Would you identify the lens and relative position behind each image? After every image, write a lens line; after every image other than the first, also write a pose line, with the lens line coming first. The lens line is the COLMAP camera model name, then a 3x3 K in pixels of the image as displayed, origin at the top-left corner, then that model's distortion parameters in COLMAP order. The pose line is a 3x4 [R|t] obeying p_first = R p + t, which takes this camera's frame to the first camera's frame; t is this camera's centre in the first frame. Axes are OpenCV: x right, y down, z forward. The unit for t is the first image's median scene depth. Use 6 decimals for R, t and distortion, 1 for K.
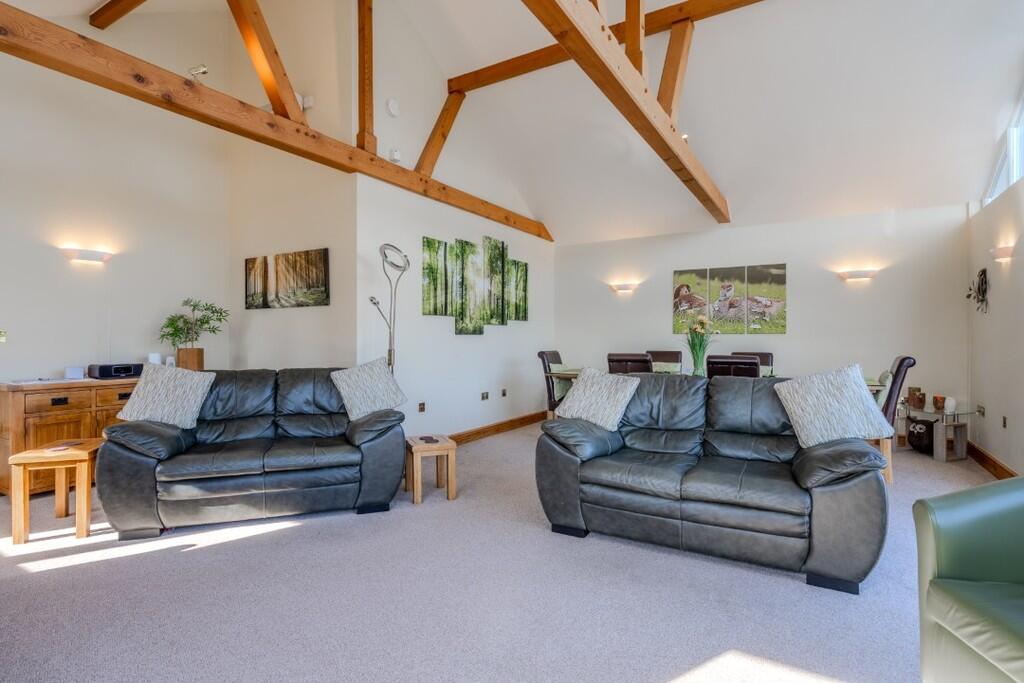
lens RADIAL K [[527.0, 0, 512.8], [0, 527.0, 336.9], [0, 0, 1]] dist [0.000650, 0.000217]
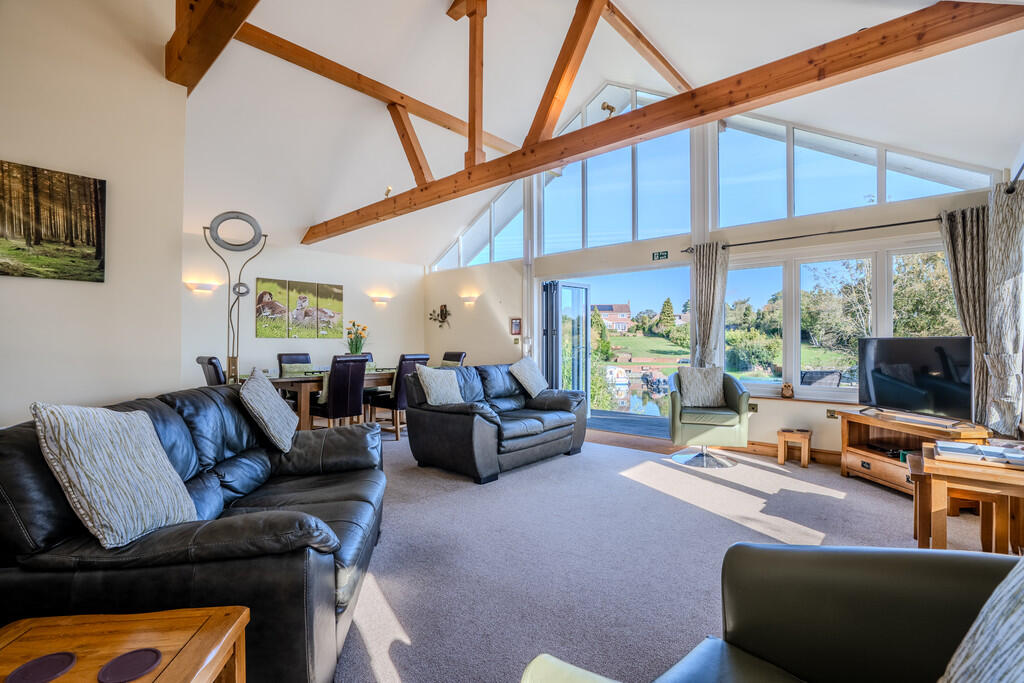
lens RADIAL K [[476.0, 0, 517.6], [0, 476.0, 331.3], [0, 0, 1]] dist [0.001768, 0.000436]
pose [[0.190551, 0.022175, 0.981427, -0.563772], [0.001794, 0.999735, -0.022937, 0.003959], [-0.981676, 0.006131, 0.190461, 0.343040]]
